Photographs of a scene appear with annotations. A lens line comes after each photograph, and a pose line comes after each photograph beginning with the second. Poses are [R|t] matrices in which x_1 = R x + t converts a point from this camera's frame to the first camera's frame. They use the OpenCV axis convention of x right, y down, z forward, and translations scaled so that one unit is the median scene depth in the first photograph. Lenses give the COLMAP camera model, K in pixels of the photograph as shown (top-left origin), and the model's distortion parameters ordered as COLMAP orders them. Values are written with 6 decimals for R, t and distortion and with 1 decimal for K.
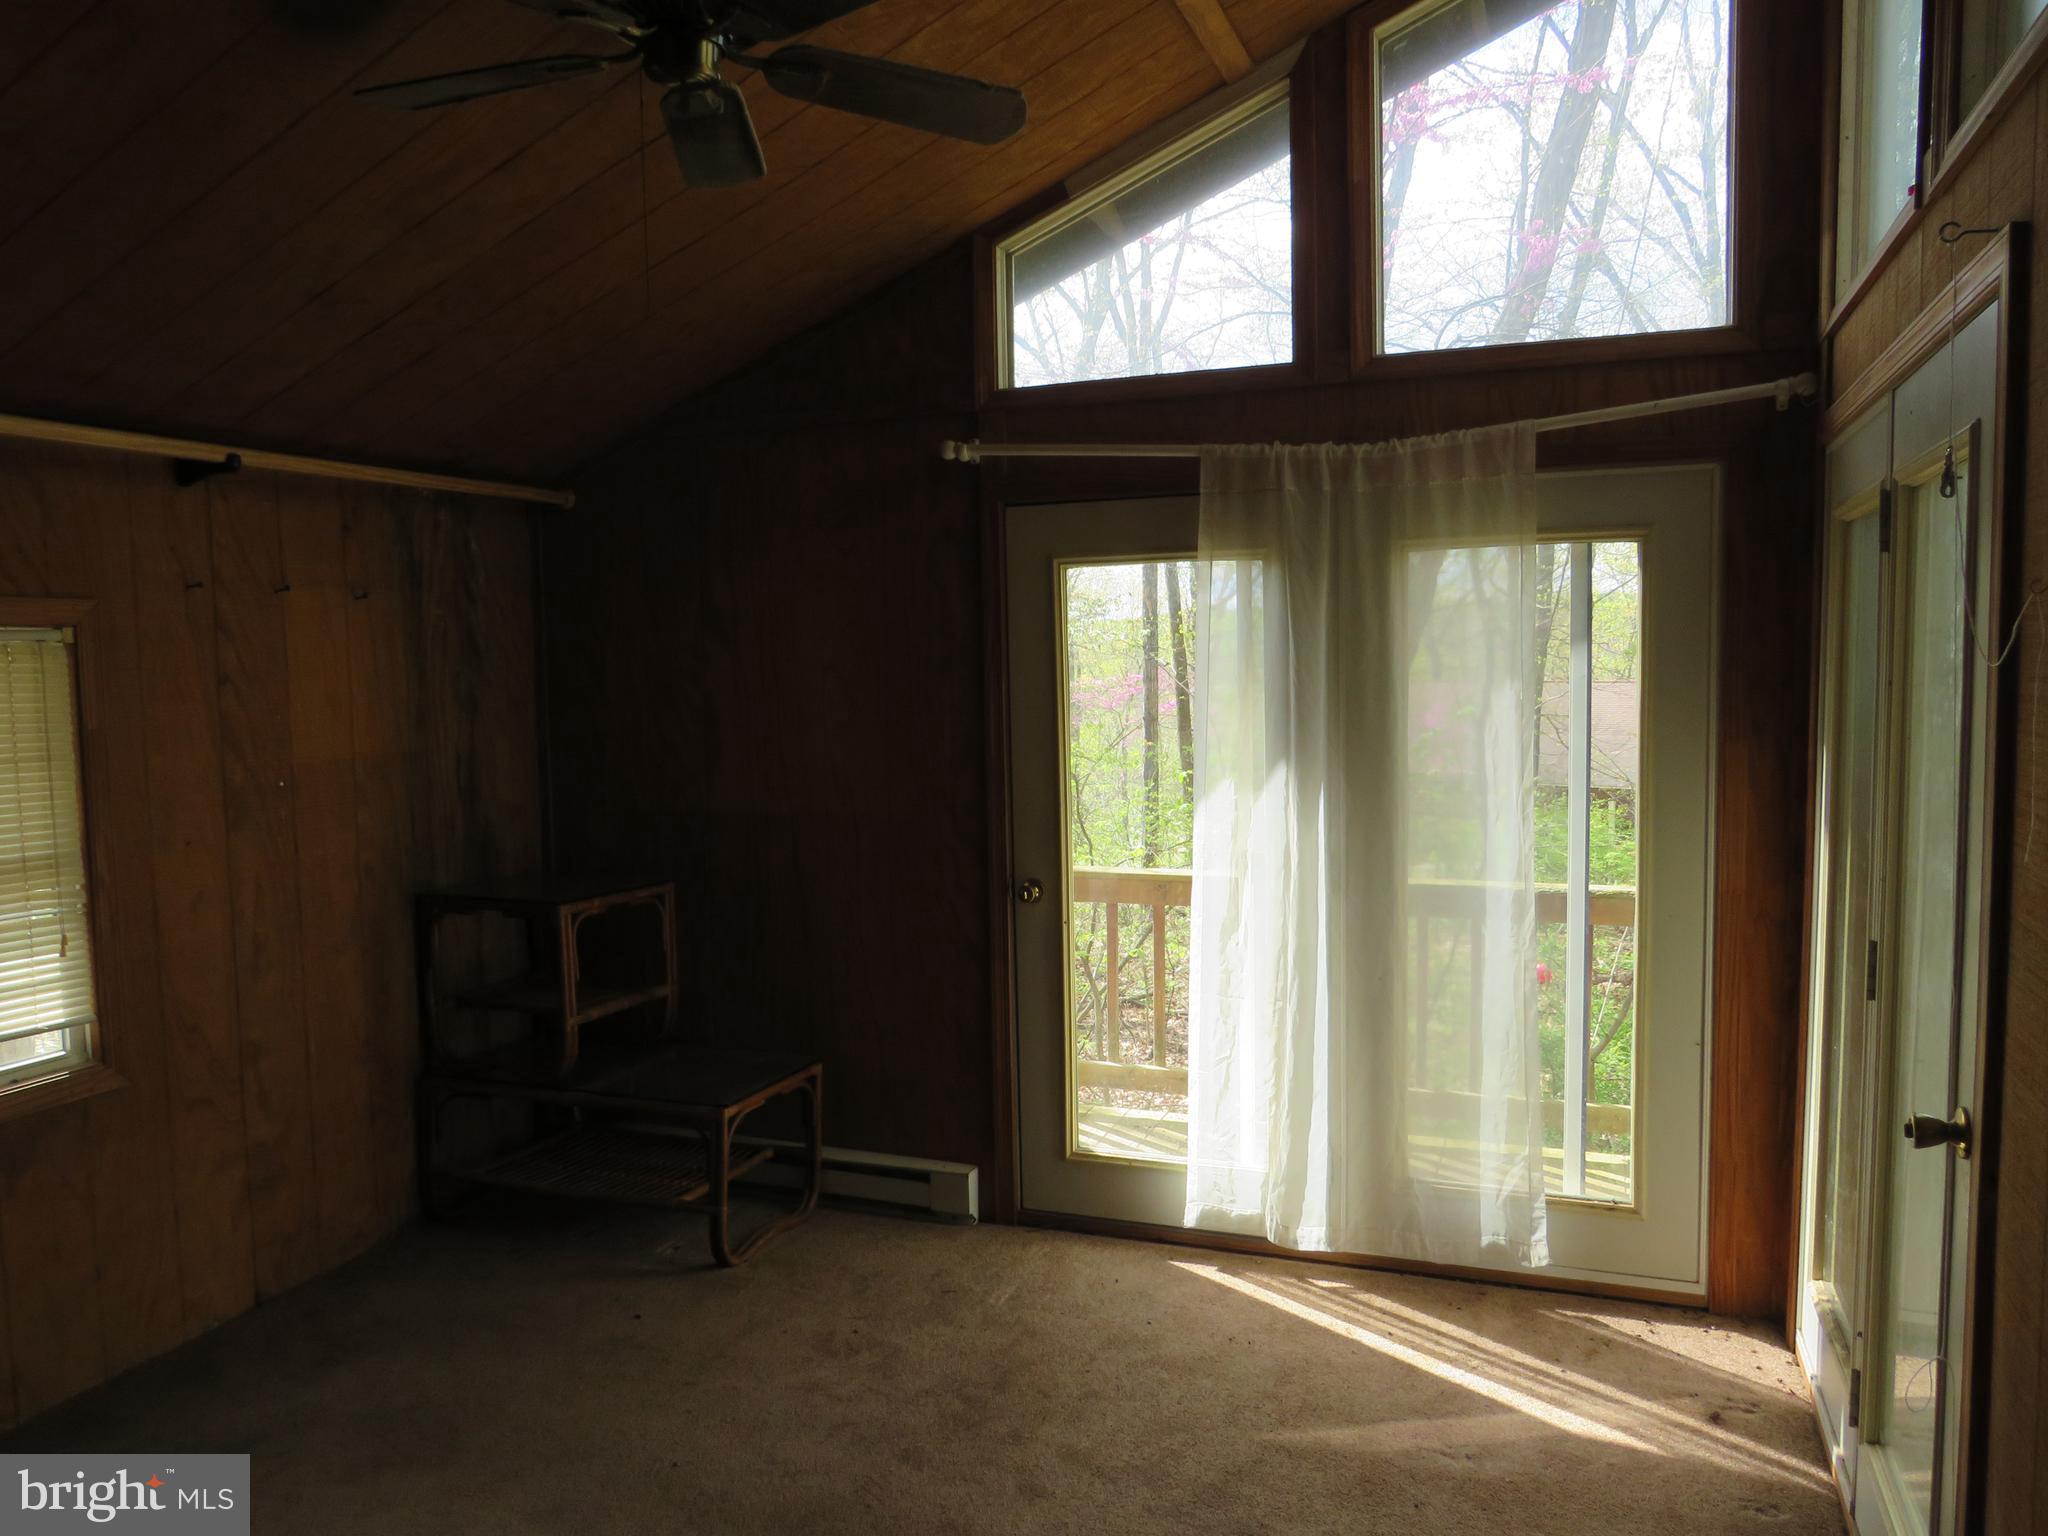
lens RADIAL K [[1445.9, 0, 1024.0], [0, 1445.9, 768.0], [0, 0, 1]] dist [-0.030678, 0.005282]
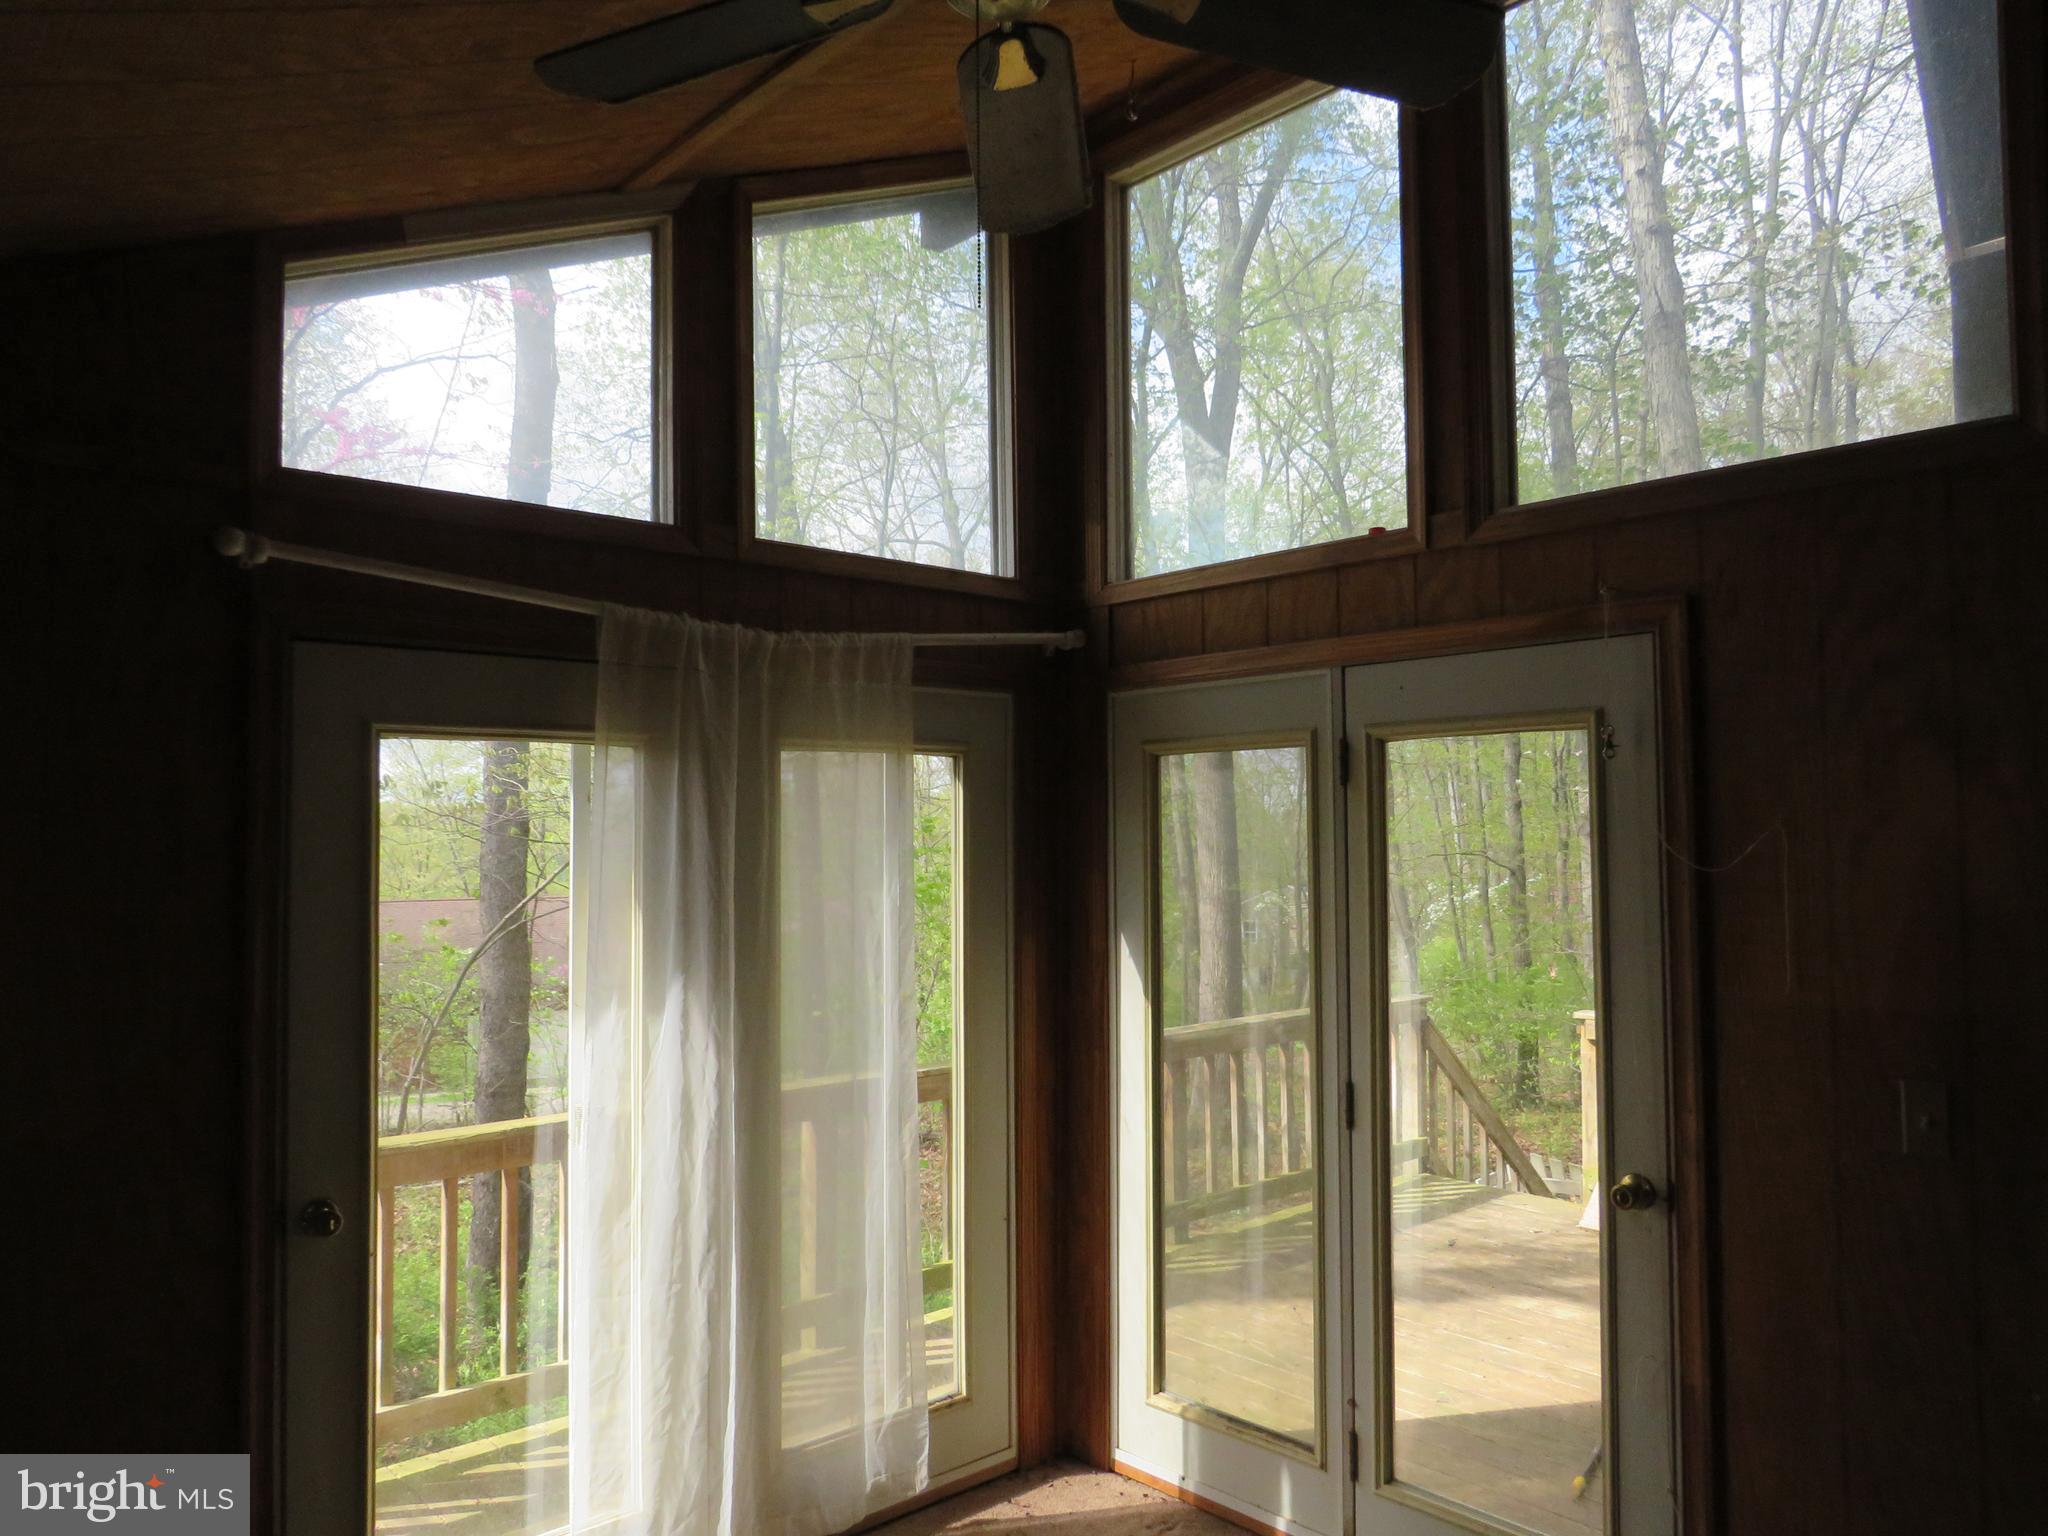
lens RADIAL K [[1445.9, 0, 1024.0], [0, 1445.9, 768.0], [0, 0, 1]] dist [-0.030678, 0.005282]
pose [[0.449392, 0.058135, 0.891441, -0.499650], [0.068555, 0.992693, -0.099298, -0.036201], [-0.890701, 0.105736, 0.442123, 0.454158]]
